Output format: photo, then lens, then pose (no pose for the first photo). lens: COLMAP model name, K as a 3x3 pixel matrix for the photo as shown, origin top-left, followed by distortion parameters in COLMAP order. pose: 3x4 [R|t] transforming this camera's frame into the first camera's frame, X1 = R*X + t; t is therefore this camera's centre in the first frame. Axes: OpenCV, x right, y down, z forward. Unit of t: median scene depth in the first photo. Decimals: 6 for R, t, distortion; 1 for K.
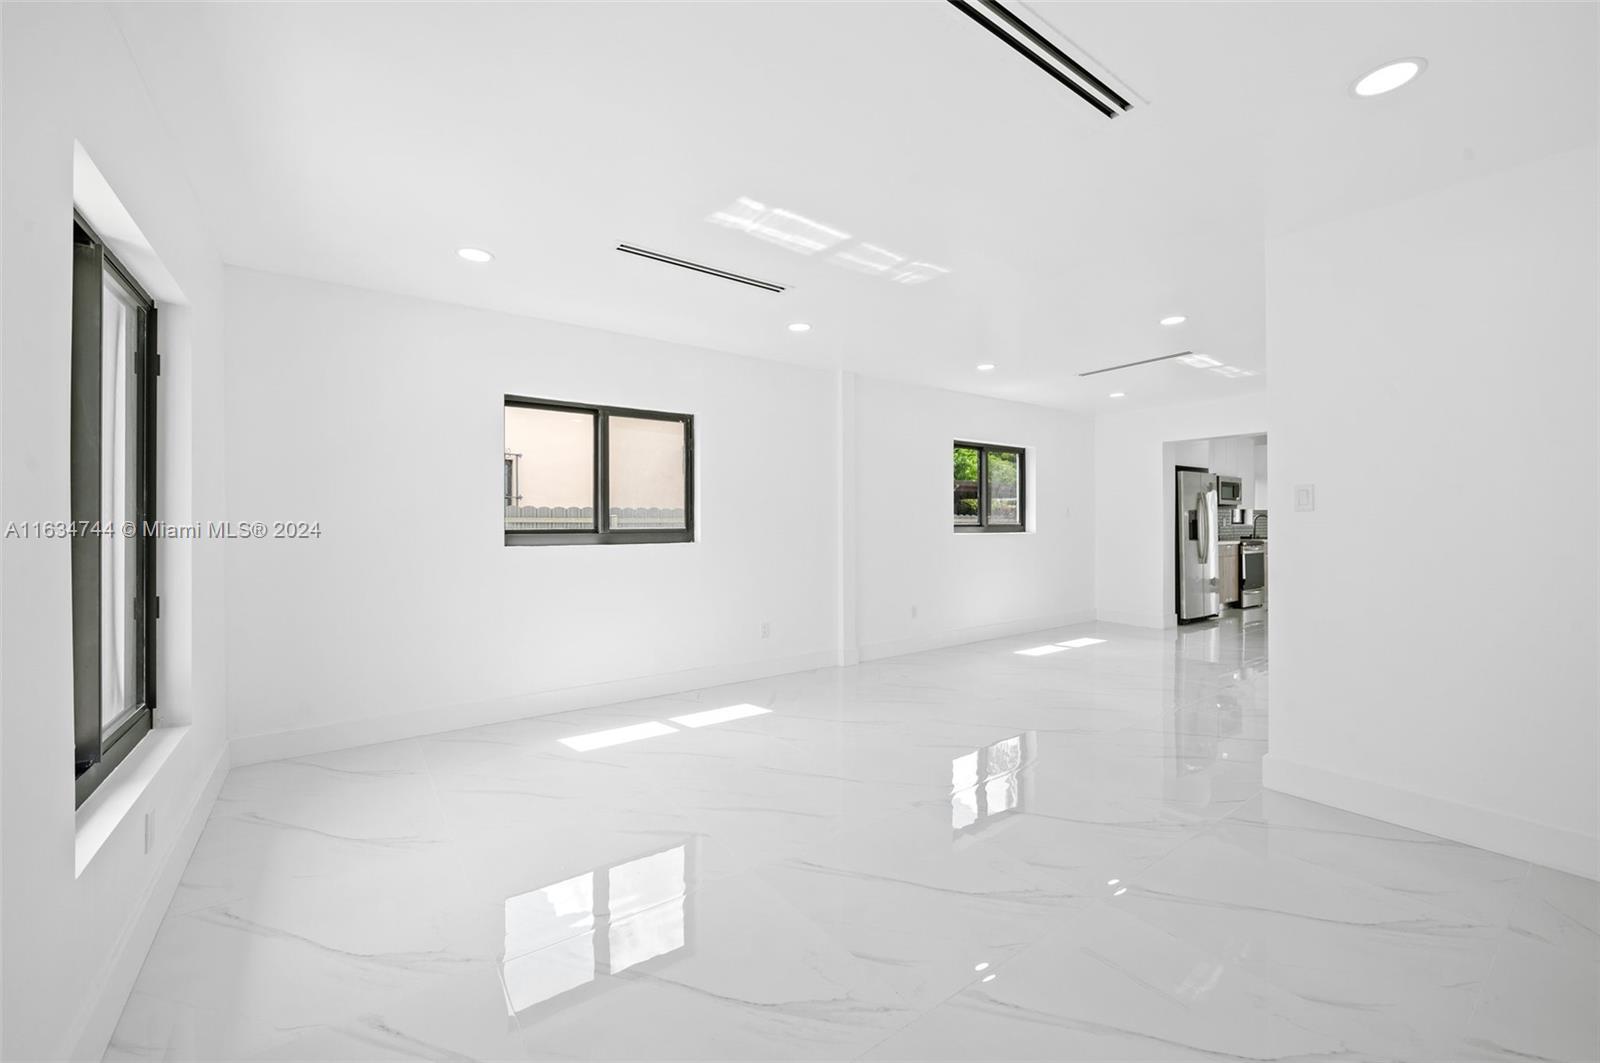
lens RADIAL K [[639.2, 0, 814.0], [0, 639.2, 526.3], [0, 0, 1]] dist [-0.003124, -0.001519]
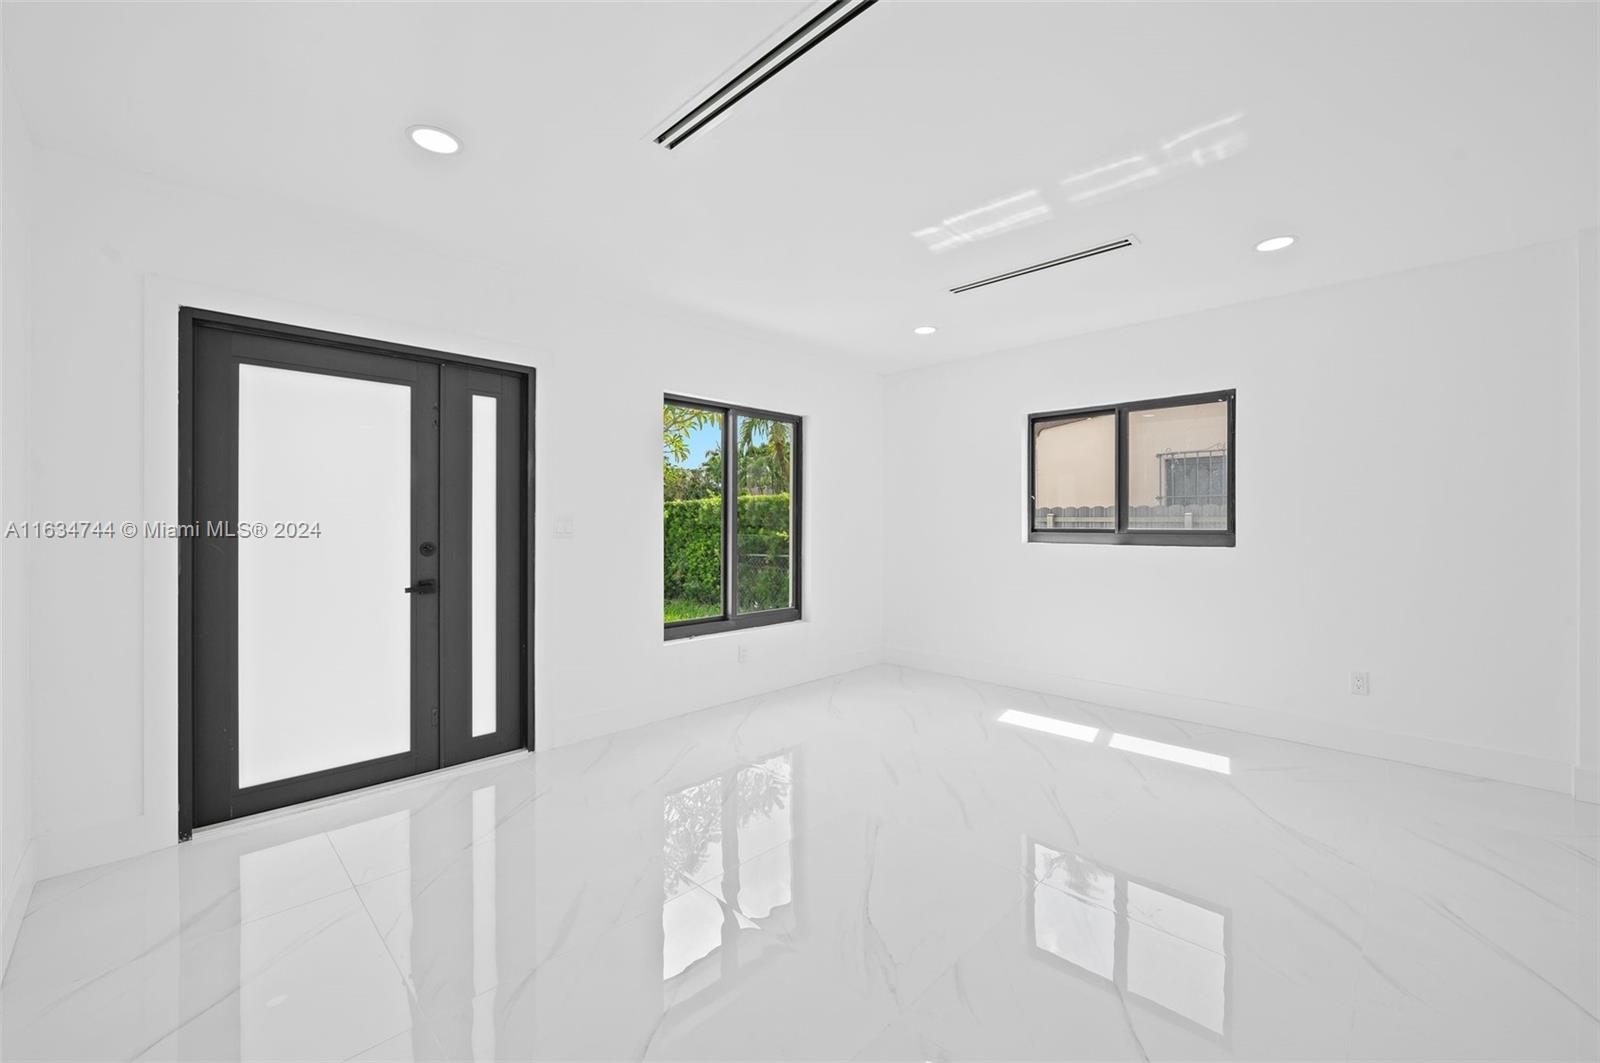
lens RADIAL K [[639.2, 0, 802.1], [0, 639.2, 521.7], [0, 0, 1]] dist [-0.003124, -0.001519]
pose [[0.158763, -0.004843, -0.987305, 0.561037], [-0.006076, 0.999964, -0.005882, 0.001834], [0.987298, 0.006933, 0.158728, 0.362696]]
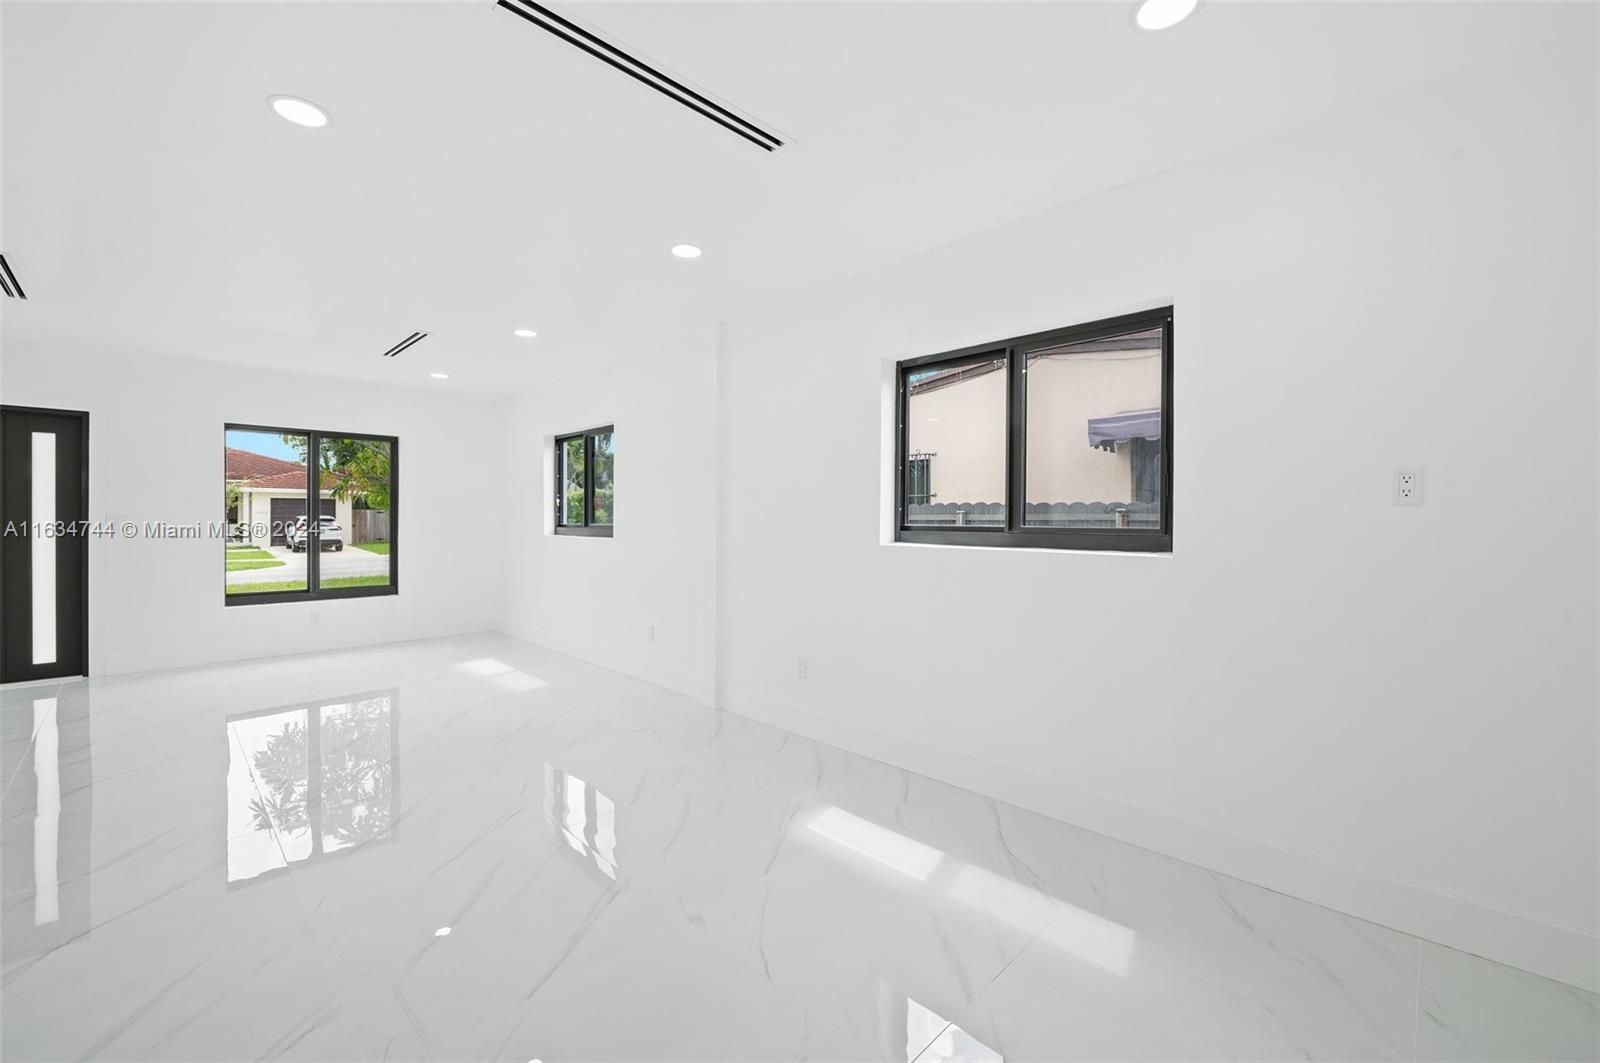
lens RADIAL K [[663.2, 0, 788.6], [0, 663.2, 522.3], [0, 0, 1]] dist [0.007760, -0.000659]
pose [[0.109314, -0.000353, -0.994007, 0.662047], [-0.005622, 0.999984, -0.000973, 0.001475], [0.993991, 0.005694, 0.109311, 0.549106]]
